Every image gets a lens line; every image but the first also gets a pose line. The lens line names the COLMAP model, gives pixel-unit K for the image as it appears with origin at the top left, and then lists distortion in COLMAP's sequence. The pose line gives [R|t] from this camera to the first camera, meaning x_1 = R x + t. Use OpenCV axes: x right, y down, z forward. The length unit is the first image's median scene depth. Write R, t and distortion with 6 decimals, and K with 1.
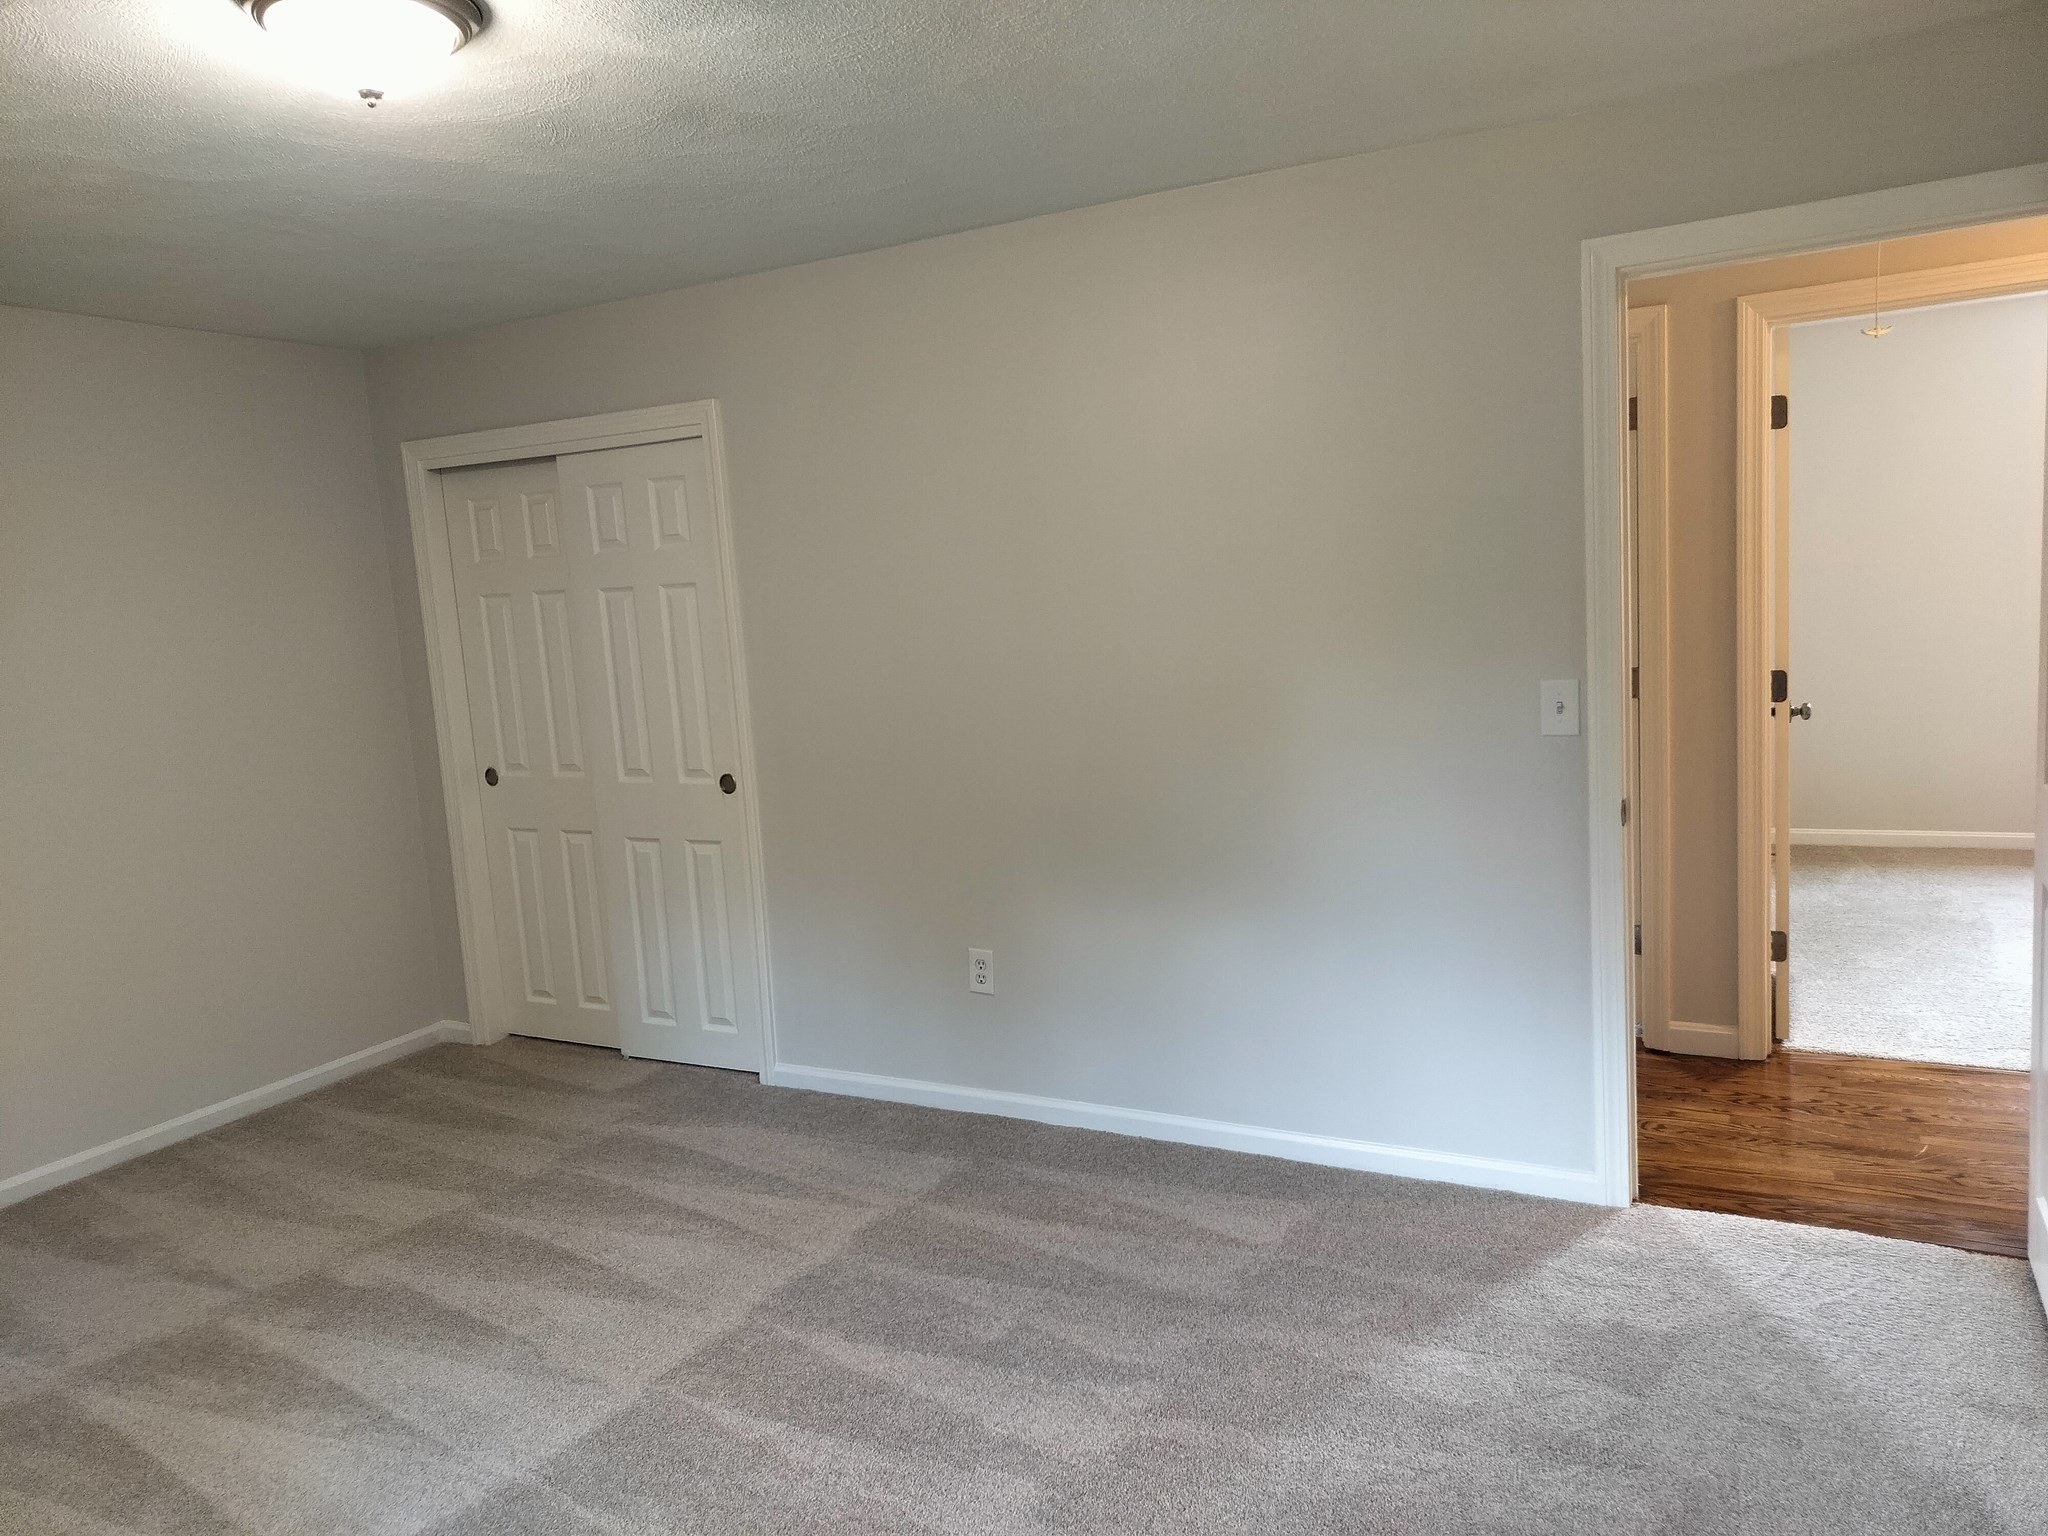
lens RADIAL K [[1437.6, 0, 1030.3], [0, 1437.6, 768.9], [0, 0, 1]] dist [0.011520, 0.001096]
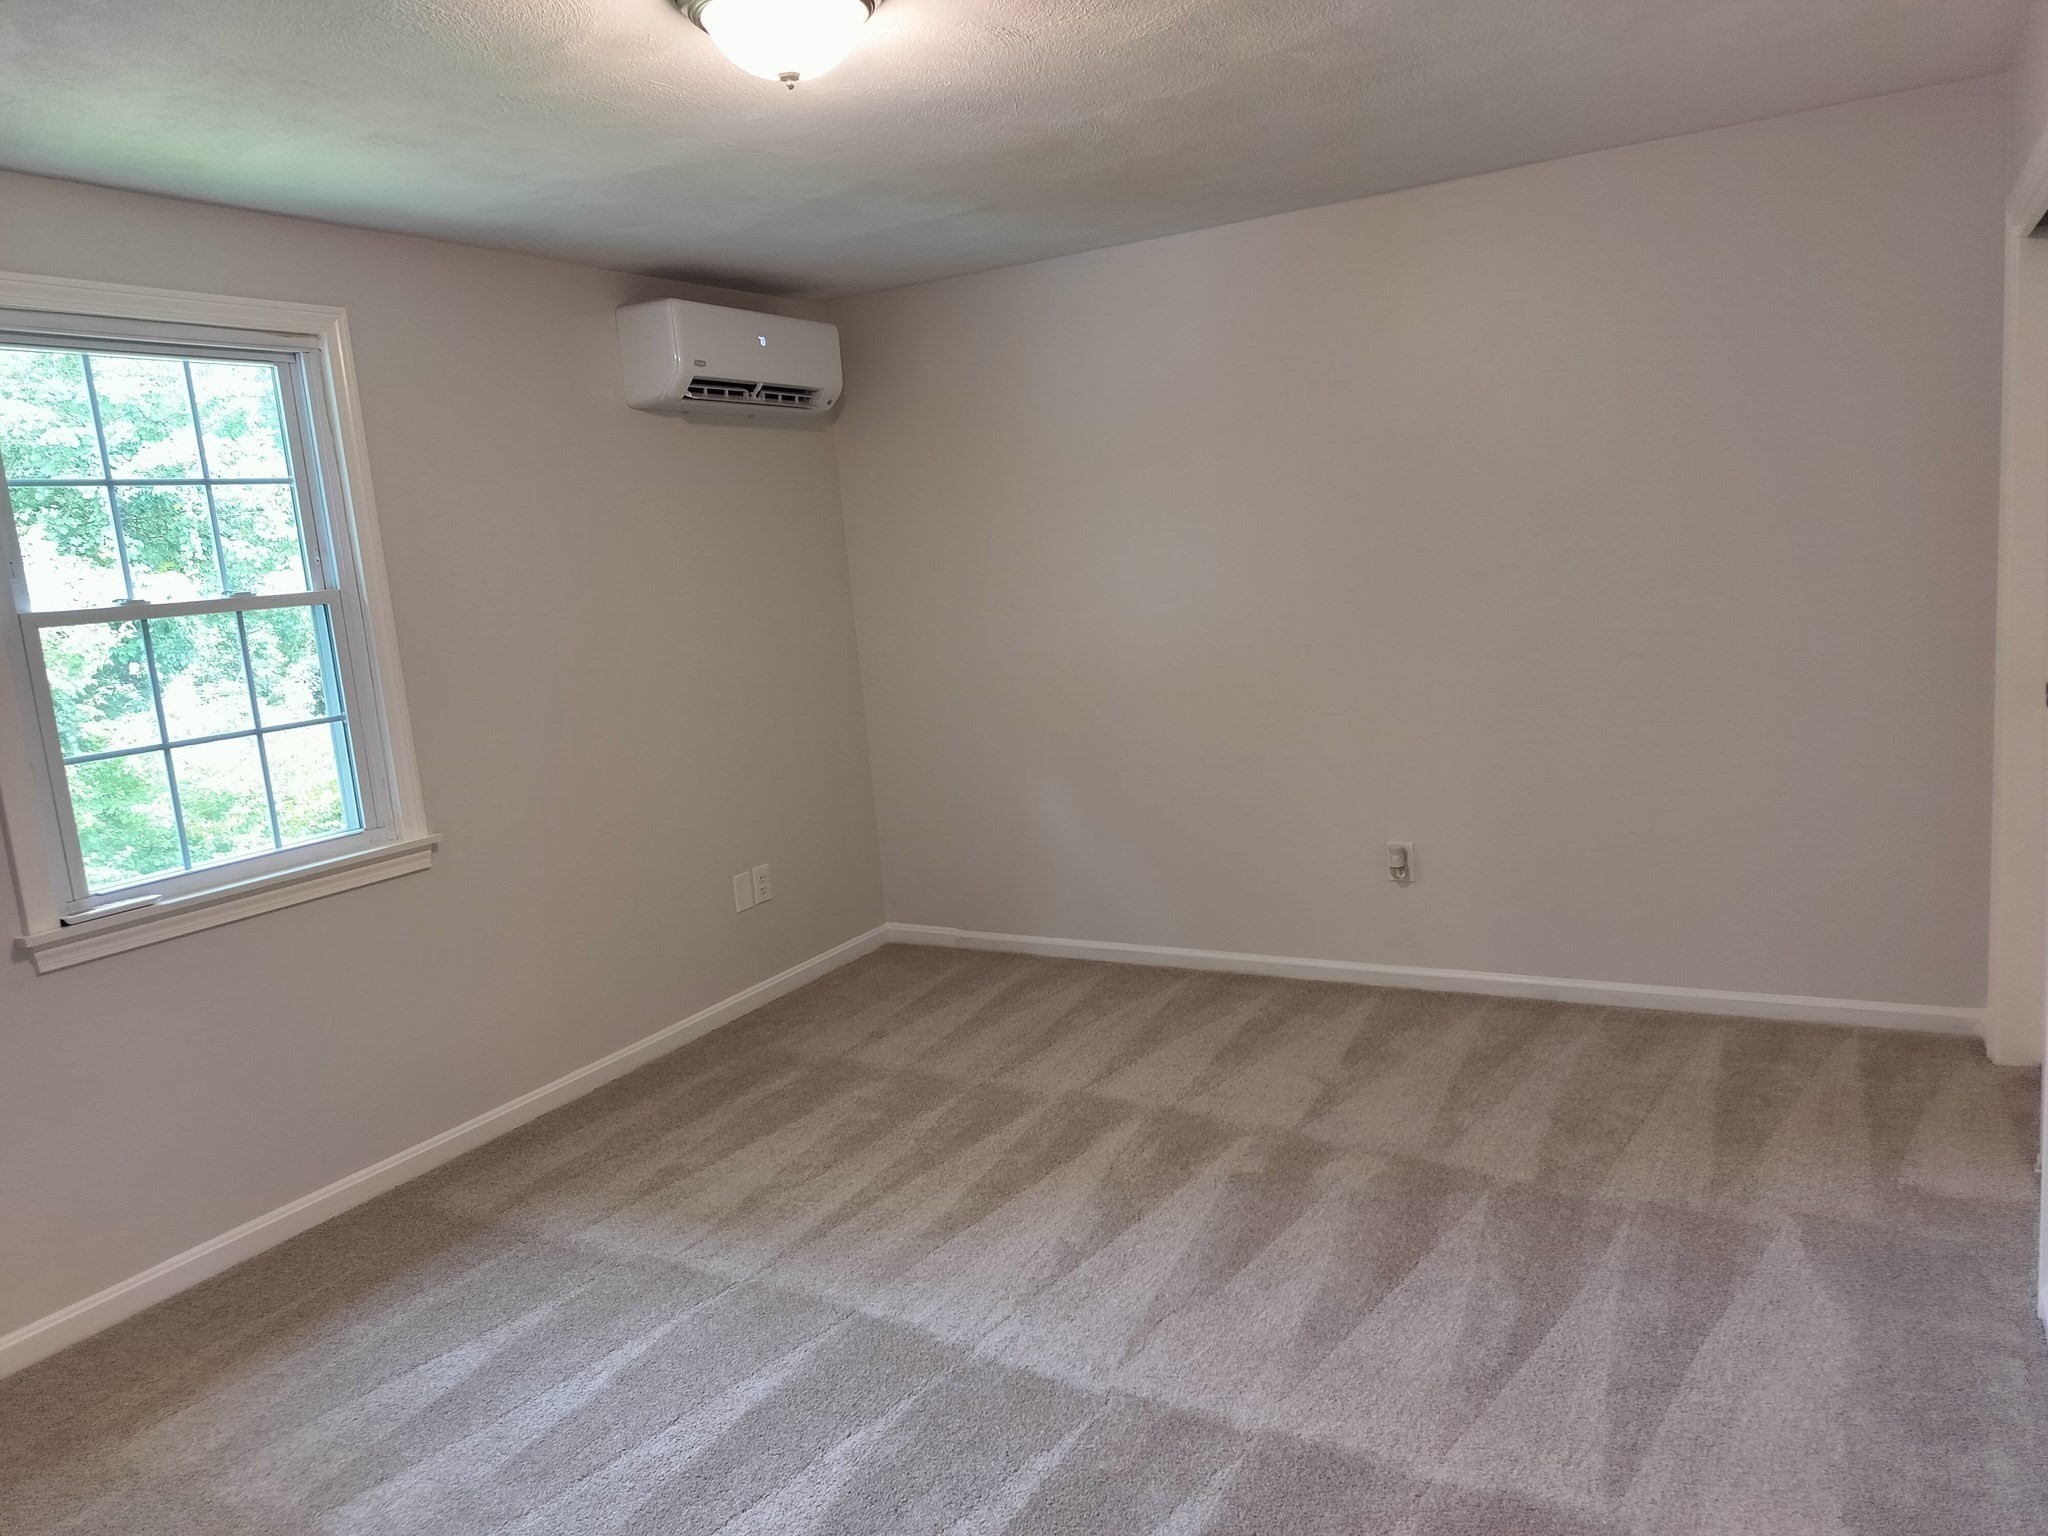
lens RADIAL K [[1437.6, 0, 1030.2], [0, 1437.6, 764.5], [0, 0, 1]] dist [0.011520, 0.001096]
pose [[-0.036759, 0.220042, -0.974798, 0.445218], [-0.040285, 0.974338, 0.221457, -0.133931], [0.998512, 0.047410, -0.026951, 0.771973]]
